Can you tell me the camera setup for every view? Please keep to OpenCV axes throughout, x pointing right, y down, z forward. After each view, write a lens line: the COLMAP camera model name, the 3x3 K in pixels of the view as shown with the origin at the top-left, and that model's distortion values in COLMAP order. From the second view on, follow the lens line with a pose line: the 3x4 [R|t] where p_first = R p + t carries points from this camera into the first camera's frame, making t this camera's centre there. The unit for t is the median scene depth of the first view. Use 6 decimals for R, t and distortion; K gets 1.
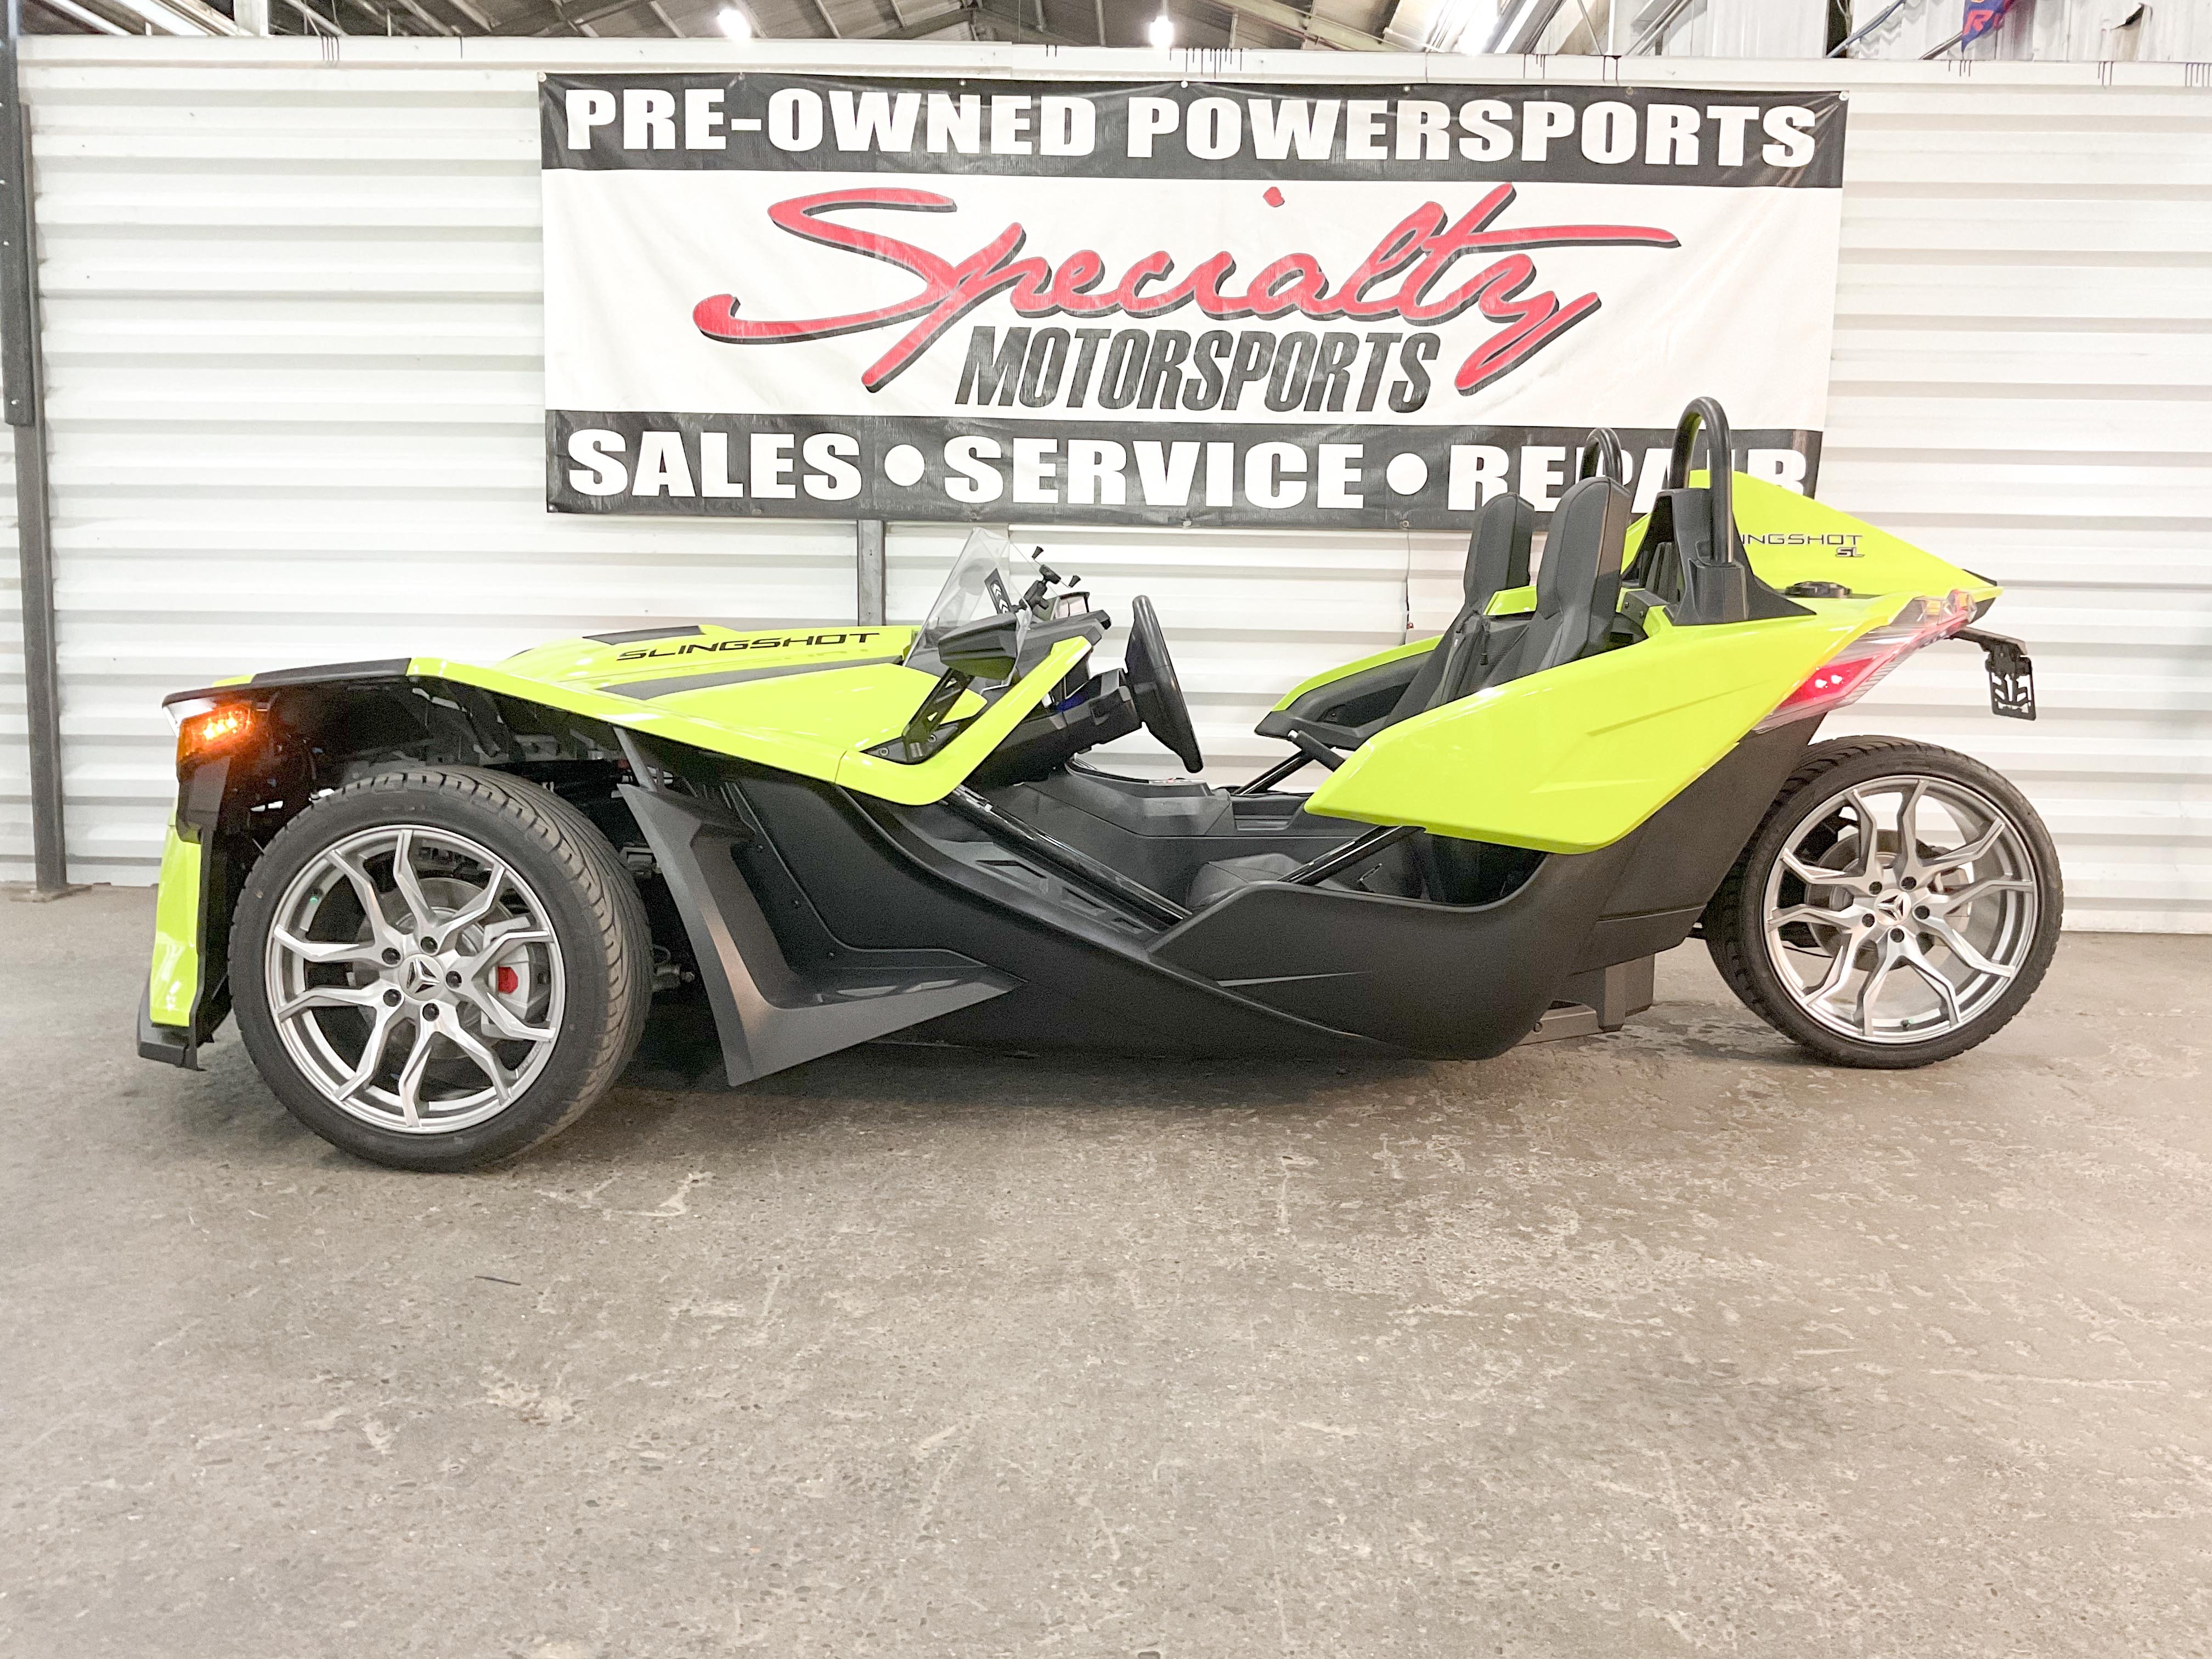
lens RADIAL K [[1861.8, 0, 1103.4], [0, 1861.8, 830.2], [0, 0, 1]] dist [-0.009422, -0.008662]
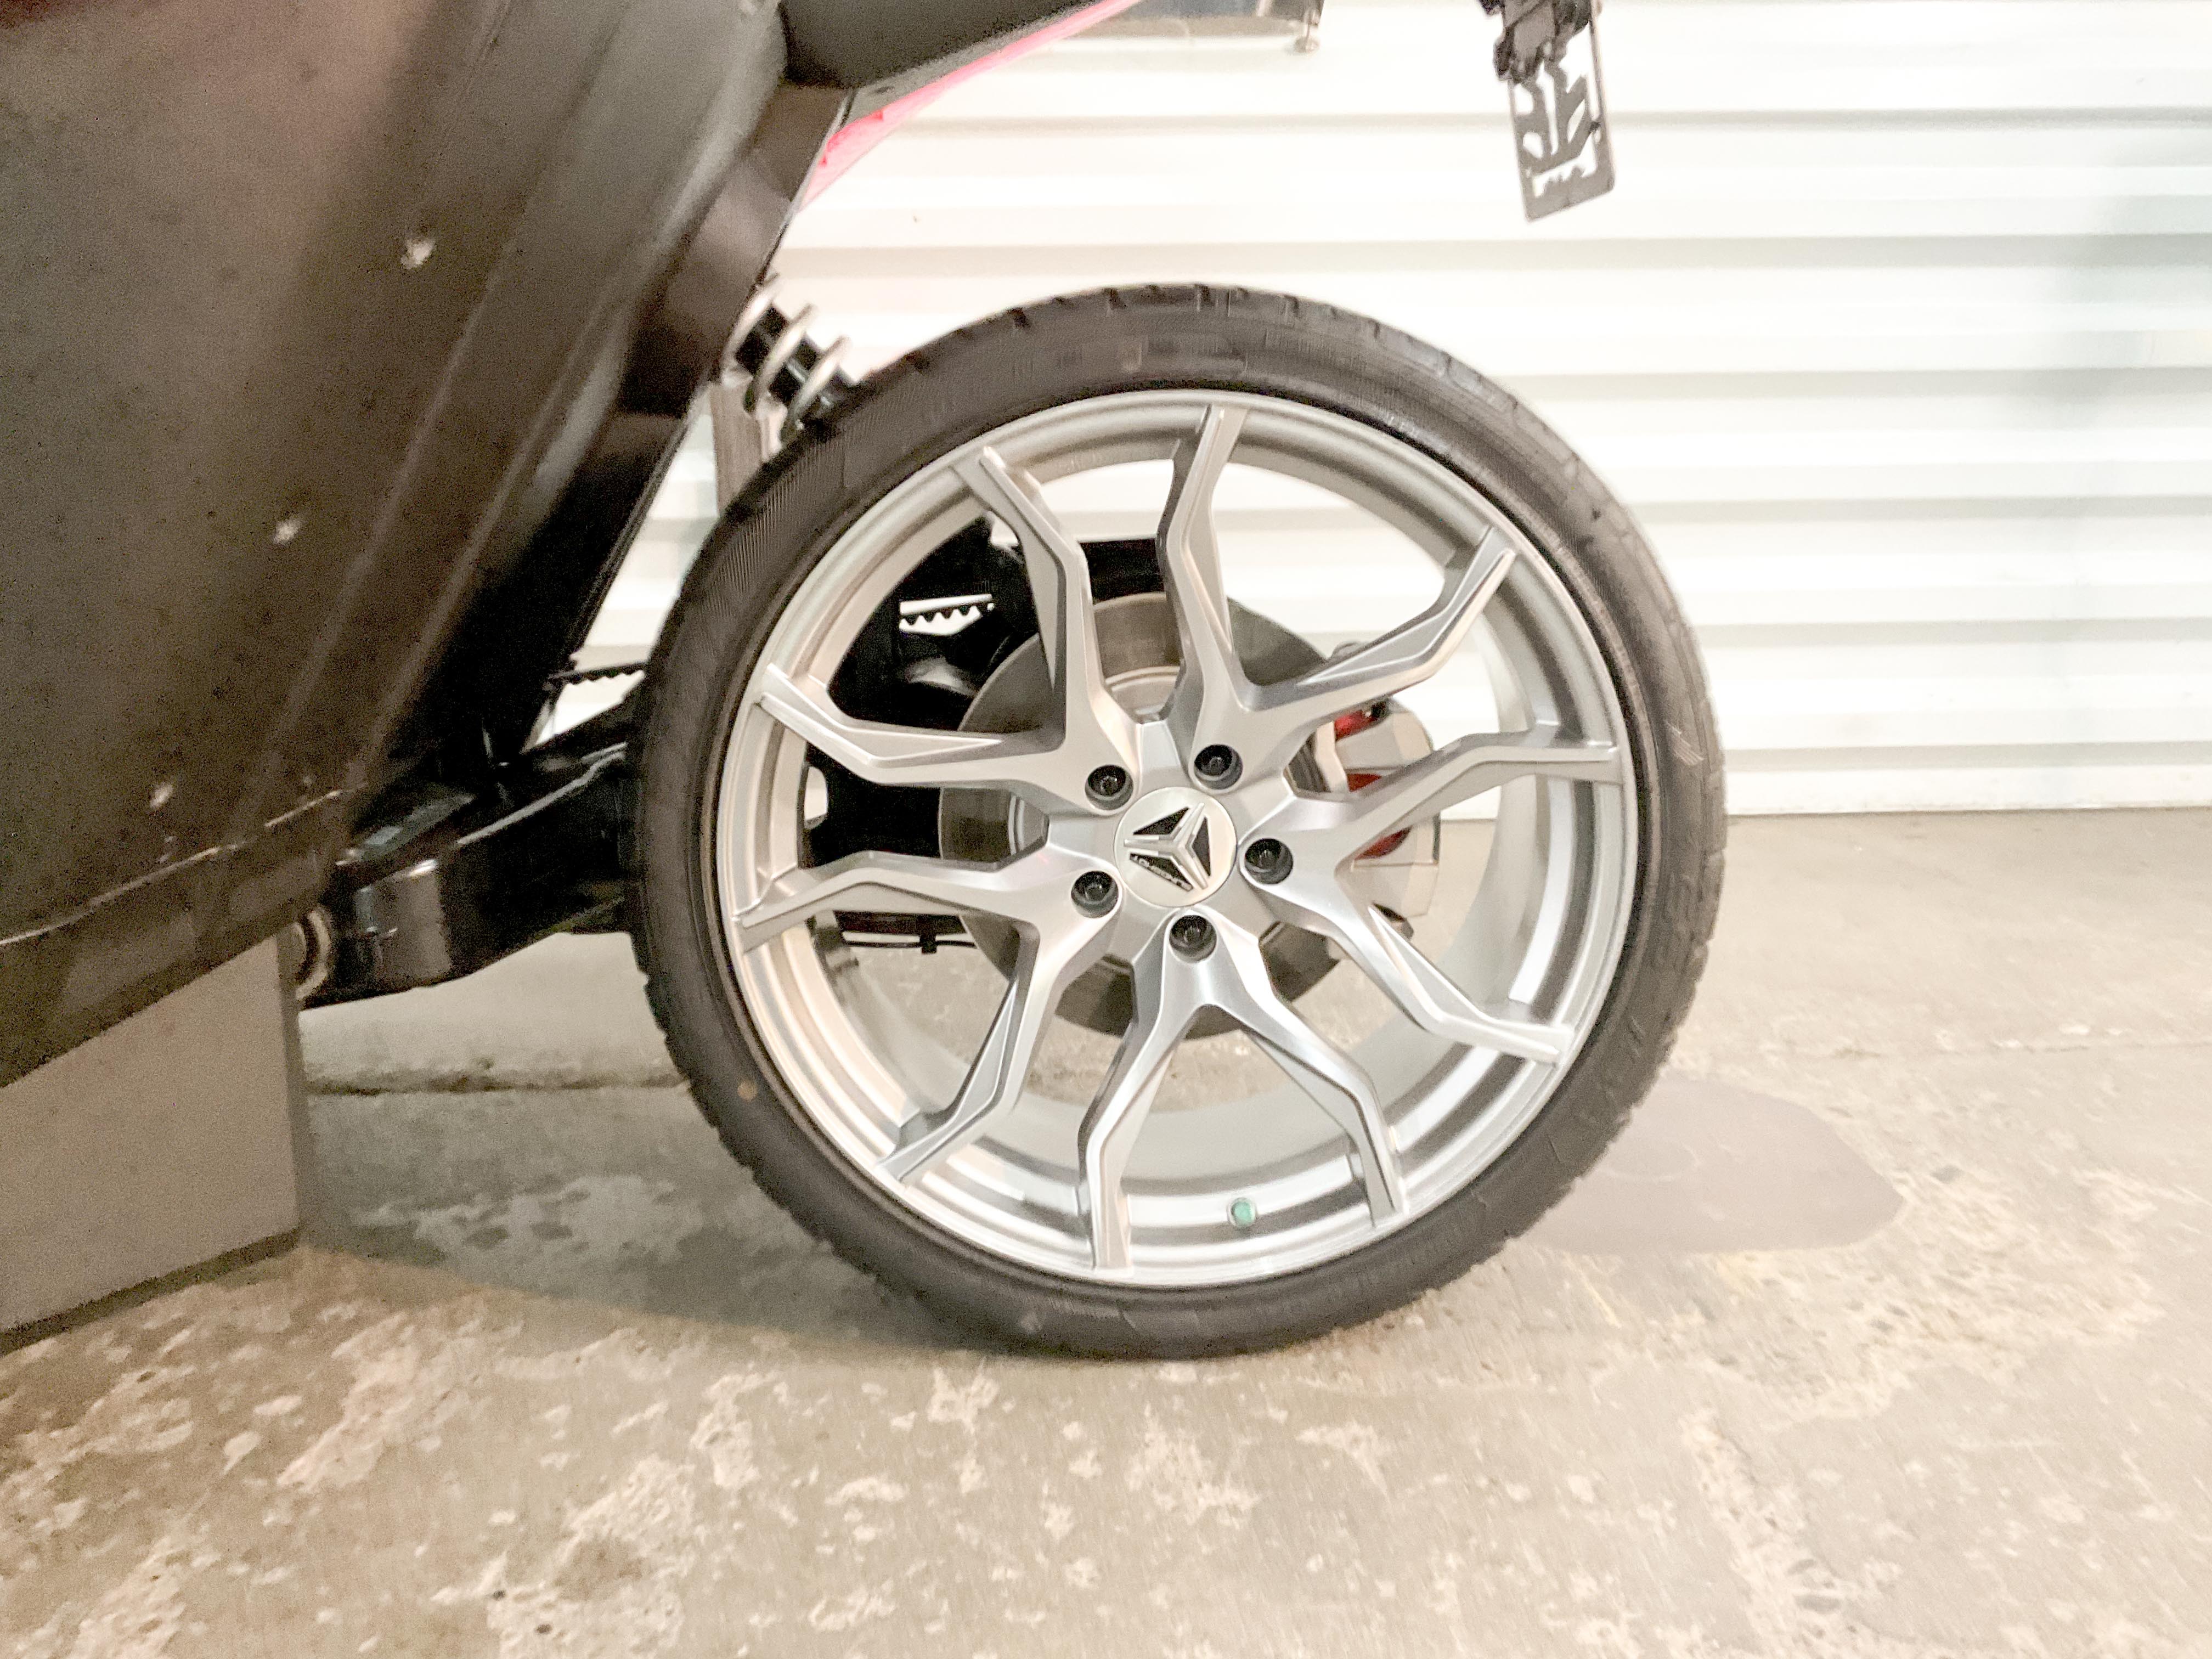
lens RADIAL K [[1861.8, 0, 1106.8], [0, 1861.8, 814.0], [0, 0, 1]] dist [-0.009422, -0.008662]
pose [[0.997806, -0.041221, 0.051809, 0.291468], [0.037480, 0.996757, 0.071213, 0.010365], [-0.054576, -0.069115, 0.996115, 0.511051]]
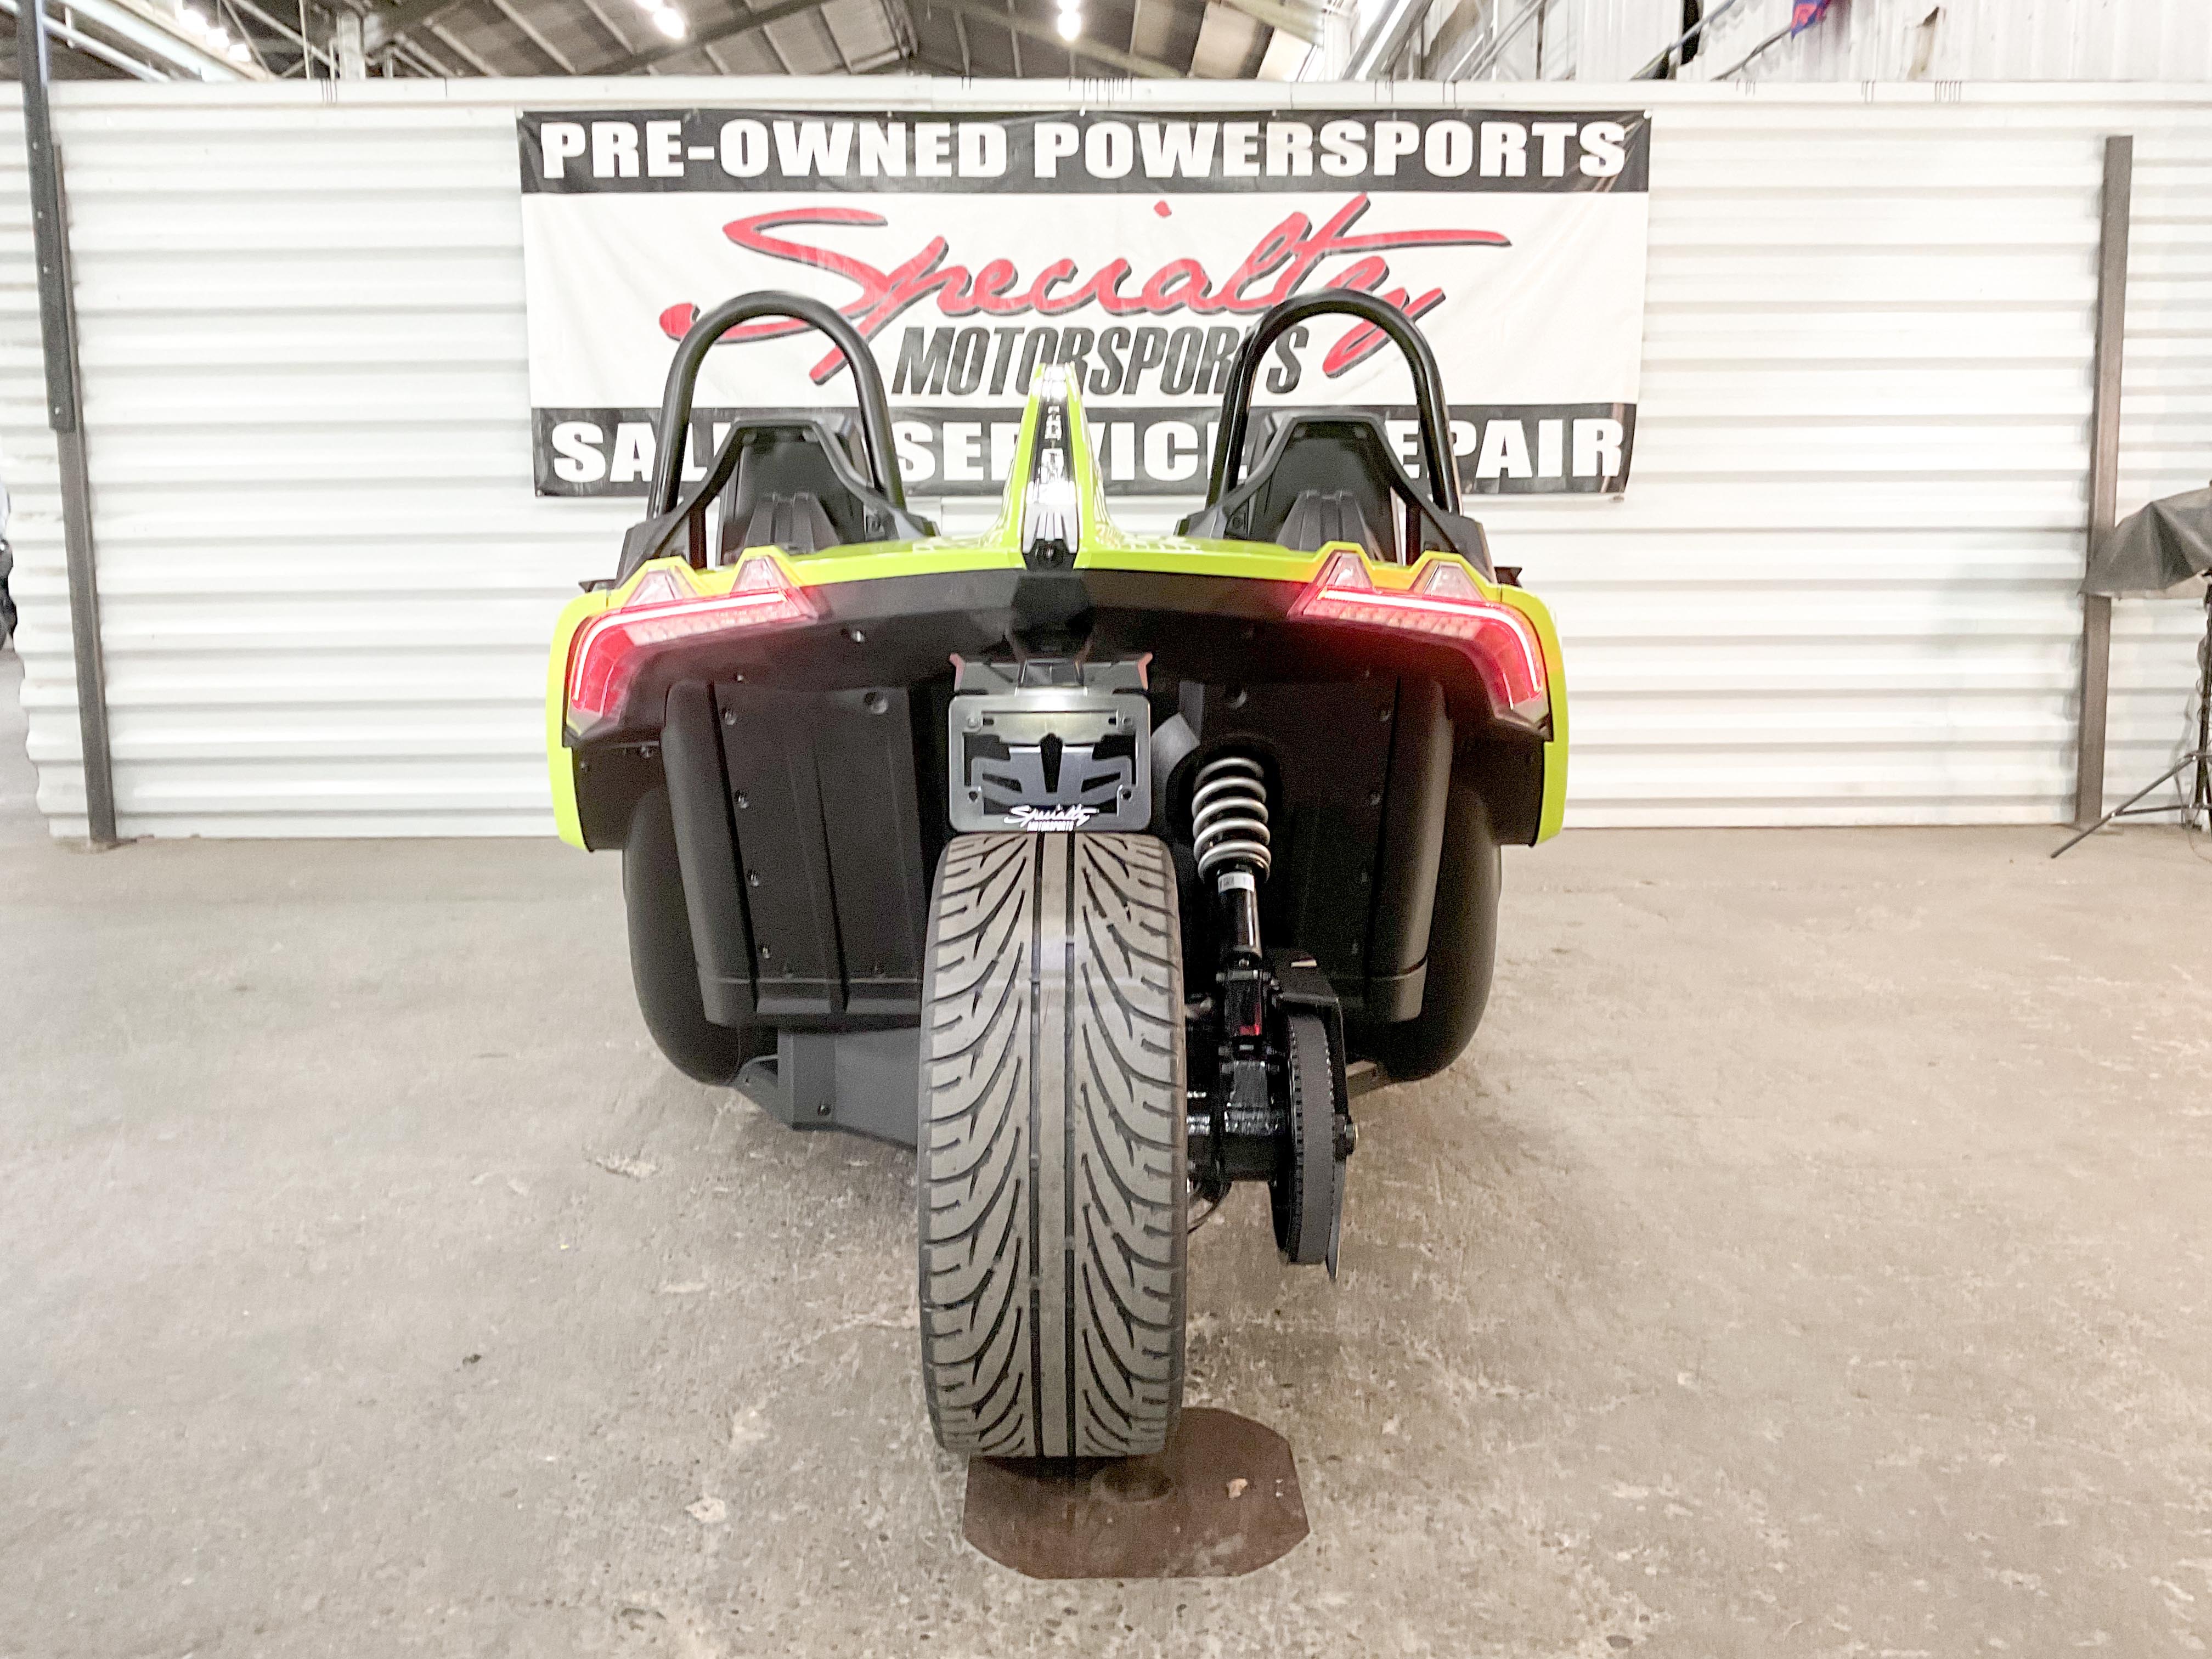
lens RADIAL K [[1861.8, 0, 1103.5], [0, 1861.8, 829.9], [0, 0, 1]] dist [-0.009422, -0.008662]
pose [[0.998916, -0.029214, 0.036243, 0.001756], [0.028317, 0.999286, 0.025028, 0.014971], [-0.036949, -0.023974, 0.999030, -0.162592]]
